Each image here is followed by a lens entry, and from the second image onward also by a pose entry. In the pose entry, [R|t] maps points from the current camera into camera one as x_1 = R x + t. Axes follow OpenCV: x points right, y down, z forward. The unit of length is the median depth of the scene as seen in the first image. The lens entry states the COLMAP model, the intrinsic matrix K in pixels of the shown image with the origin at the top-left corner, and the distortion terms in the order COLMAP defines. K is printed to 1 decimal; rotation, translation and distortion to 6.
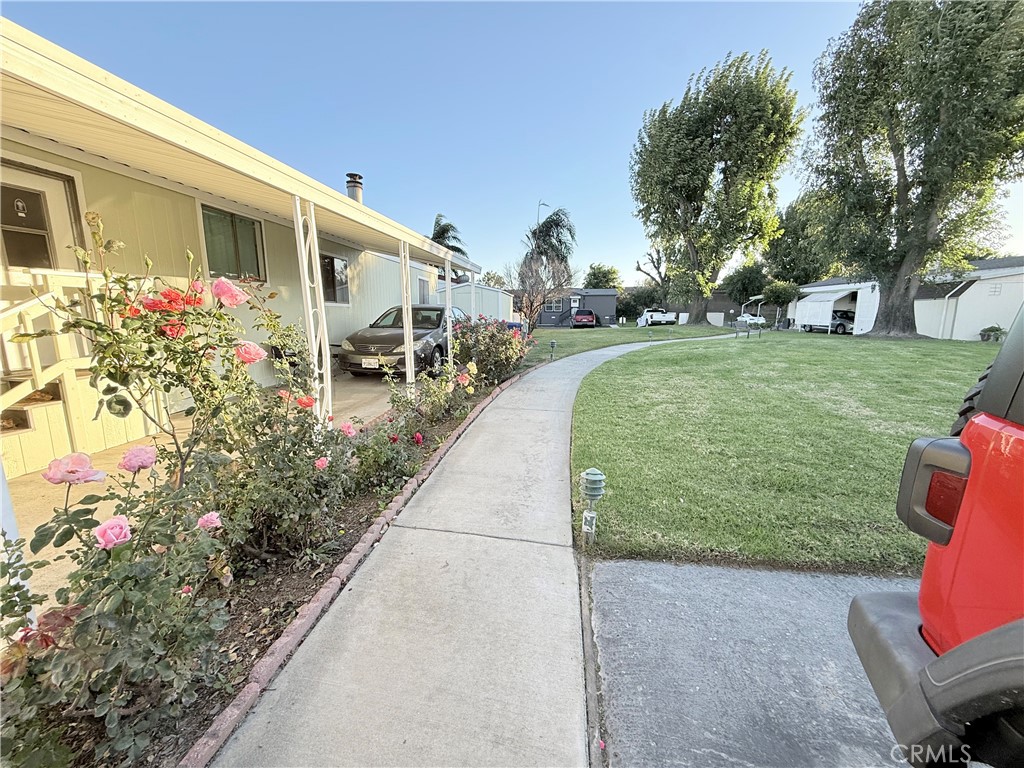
lens RADIAL K [[407.5, 0, 508.9], [0, 407.5, 389.1], [0, 0, 1]] dist [-0.000883, -0.000843]
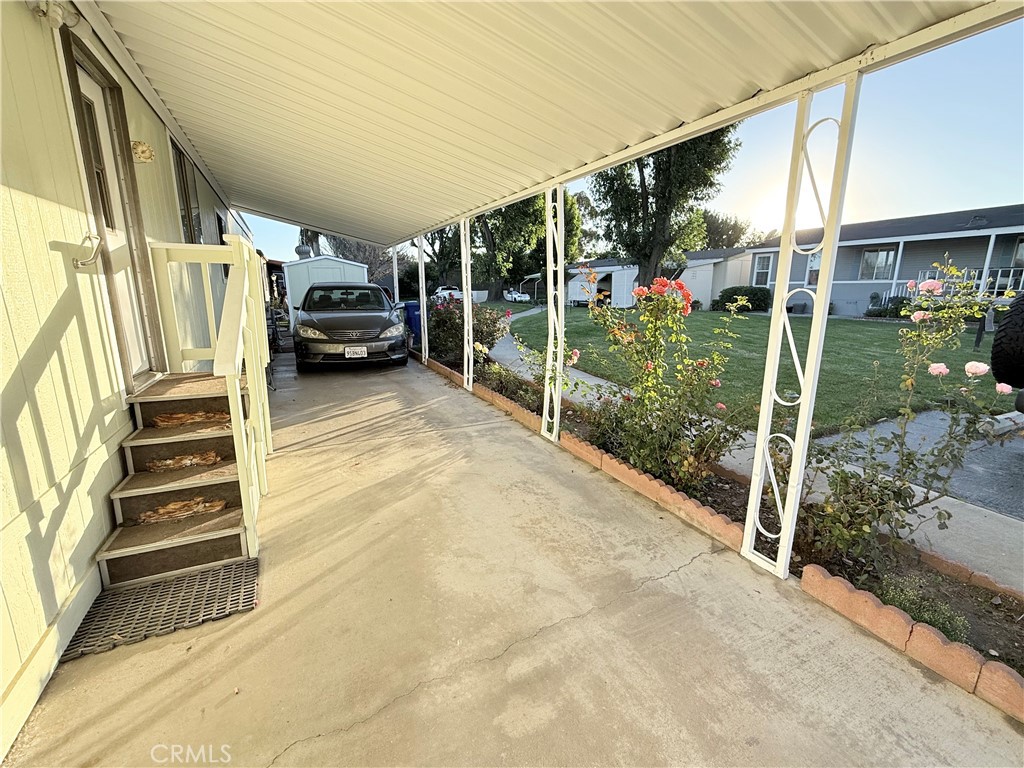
lens RADIAL K [[441.1, 0, 512.5], [0, 441.1, 384.6], [0, 0, 1]] dist [-0.000657, 0.000974]
pose [[0.835171, -0.115953, 0.537628, -0.152251], [0.102386, 0.993214, 0.055161, -0.003382], [-0.540376, 0.008977, 0.841376, 0.010637]]
